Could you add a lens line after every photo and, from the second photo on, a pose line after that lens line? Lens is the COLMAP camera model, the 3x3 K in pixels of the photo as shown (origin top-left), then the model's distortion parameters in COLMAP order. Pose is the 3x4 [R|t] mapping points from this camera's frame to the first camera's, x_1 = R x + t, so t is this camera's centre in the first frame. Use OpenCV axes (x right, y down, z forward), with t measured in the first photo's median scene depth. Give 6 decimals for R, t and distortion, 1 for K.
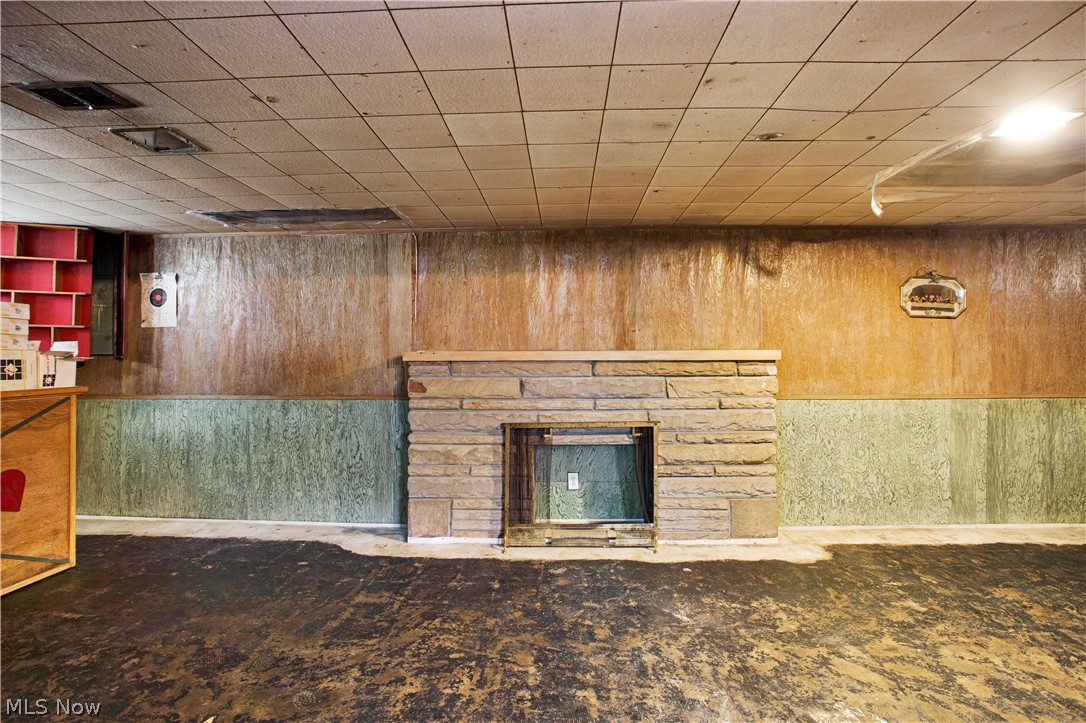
lens RADIAL K [[535.3, 0, 539.8], [0, 535.3, 357.9], [0, 0, 1]] dist [-0.056708, 0.028503]
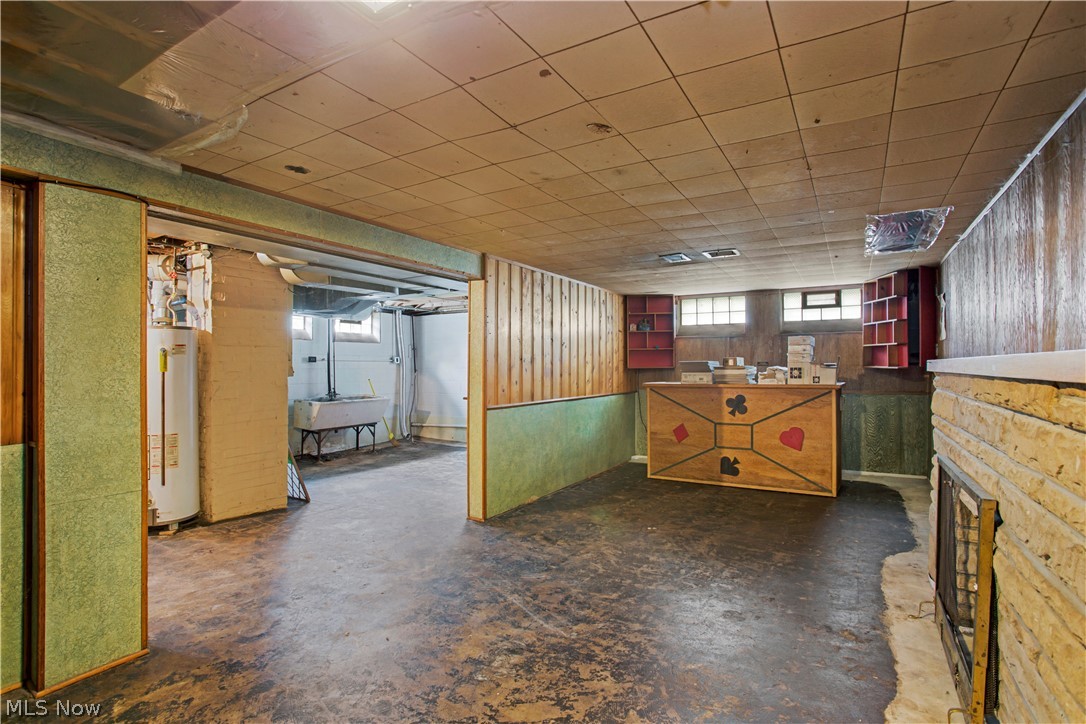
lens RADIAL K [[535.3, 0, 539.8], [0, 535.3, 358.4], [0, 0, 1]] dist [-0.056708, 0.028503]
pose [[-0.484165, -0.013062, -0.874879, 1.368724], [0.004563, 0.999837, -0.017453, -0.001973], [0.874965, -0.012443, -0.484026, 1.415282]]
